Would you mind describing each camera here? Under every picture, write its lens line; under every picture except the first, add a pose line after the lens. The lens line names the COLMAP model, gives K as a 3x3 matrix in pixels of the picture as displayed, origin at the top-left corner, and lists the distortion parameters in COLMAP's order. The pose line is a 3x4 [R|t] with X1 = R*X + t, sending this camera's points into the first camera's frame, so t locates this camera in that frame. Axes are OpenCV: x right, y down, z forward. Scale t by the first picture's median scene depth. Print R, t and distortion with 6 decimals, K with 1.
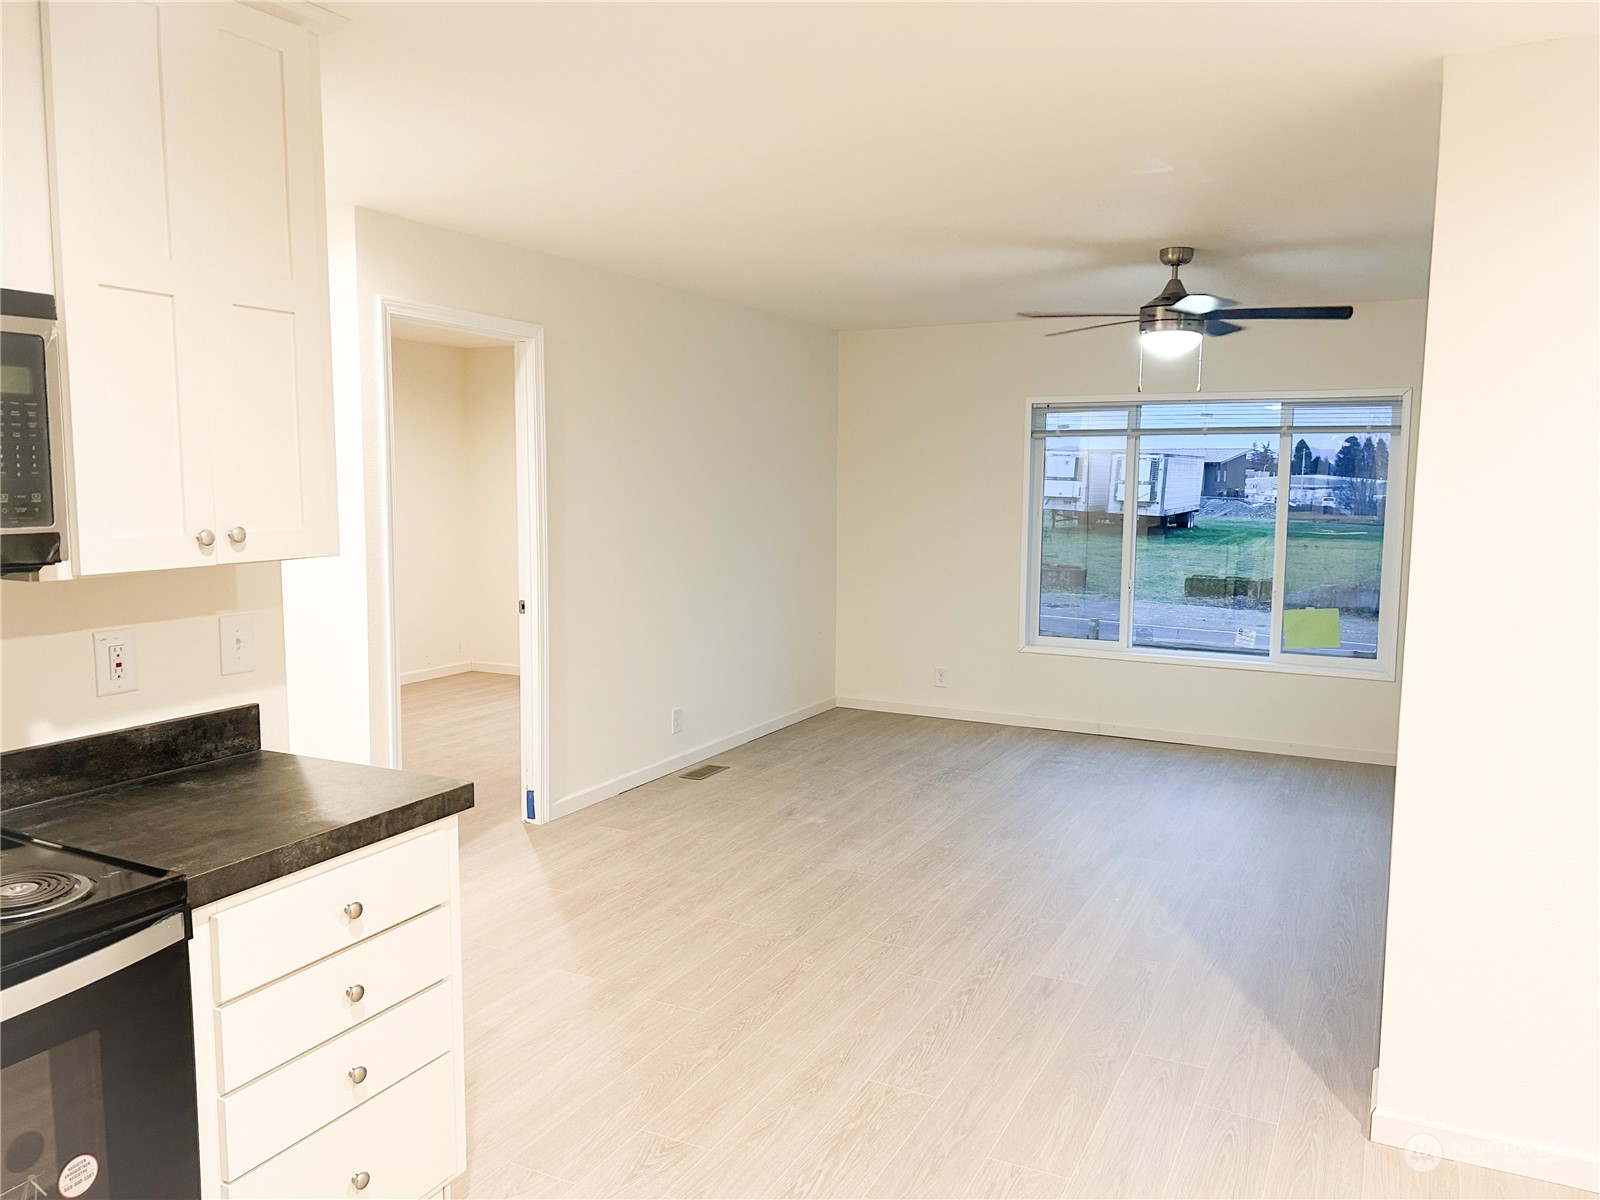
lens RADIAL K [[1202.6, 0, 800.0], [0, 1202.6, 600.0], [0, 0, 1]] dist [0.094138, -0.136053]
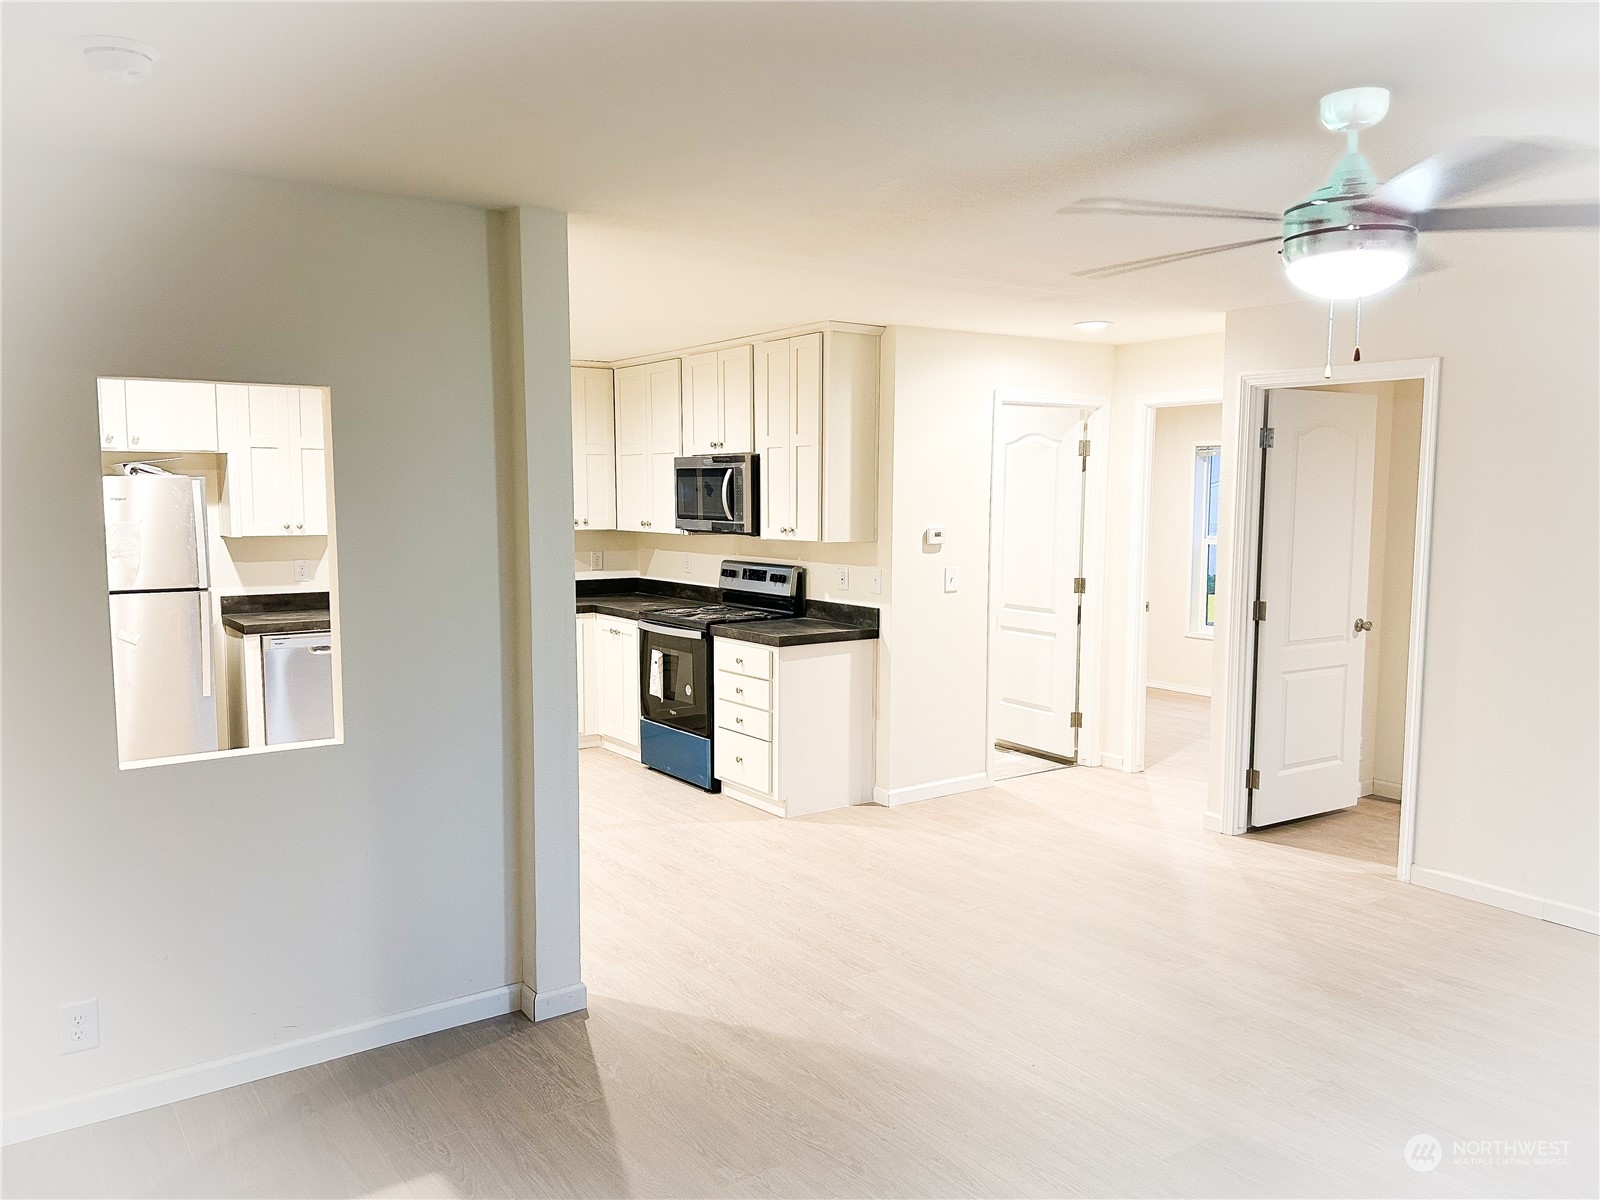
lens RADIAL K [[1202.6, 0, 800.0], [0, 1202.6, 600.0], [0, 0, 1]] dist [0.094138, -0.136053]
pose [[-0.475048, 0.073523, -0.876883, 1.030644], [-0.097166, 0.986027, 0.135314, -0.142847], [0.874579, 0.149484, -0.461266, 1.227898]]
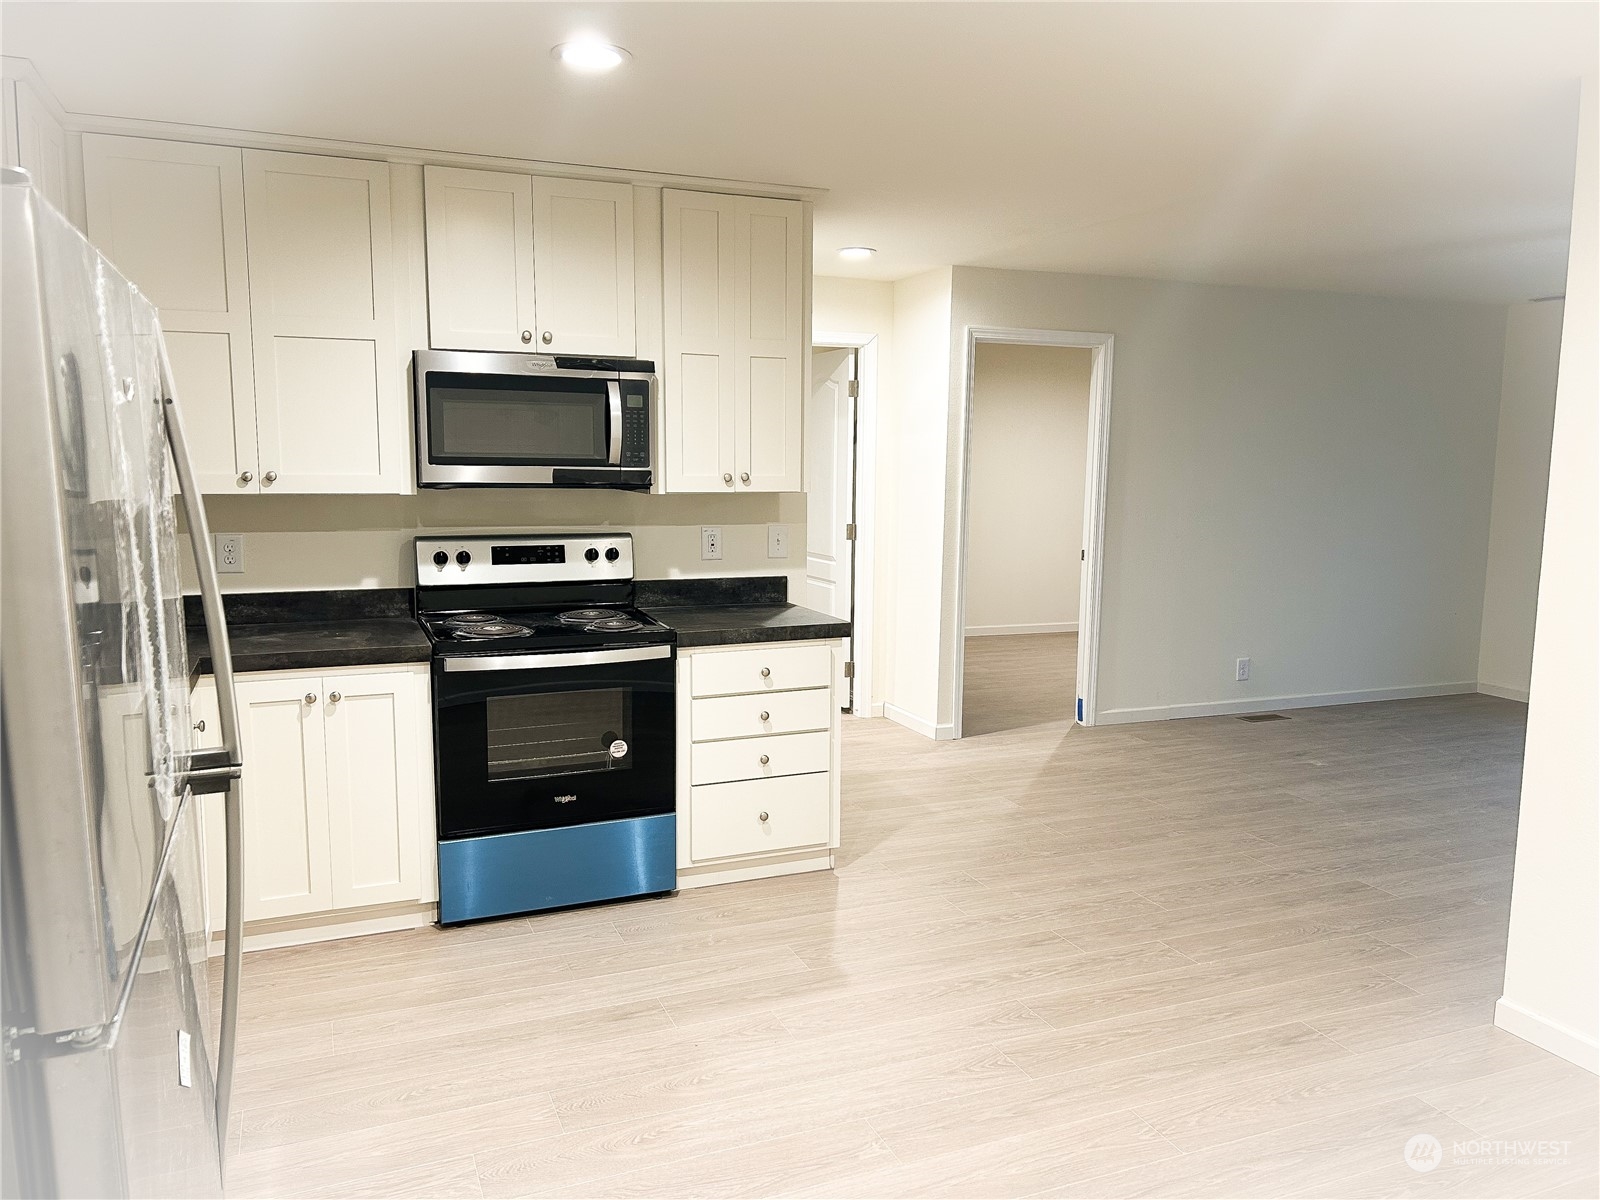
lens RADIAL K [[1198.7, 0, 800.0], [0, 1198.7, 600.0], [0, 0, 1]] dist [0.115706, -0.054937]
pose [[0.761798, 0.084034, -0.642341, 0.449233], [-0.076706, 0.996276, 0.039366, 0.031568], [0.643257, 0.019283, 0.765407, -0.212983]]
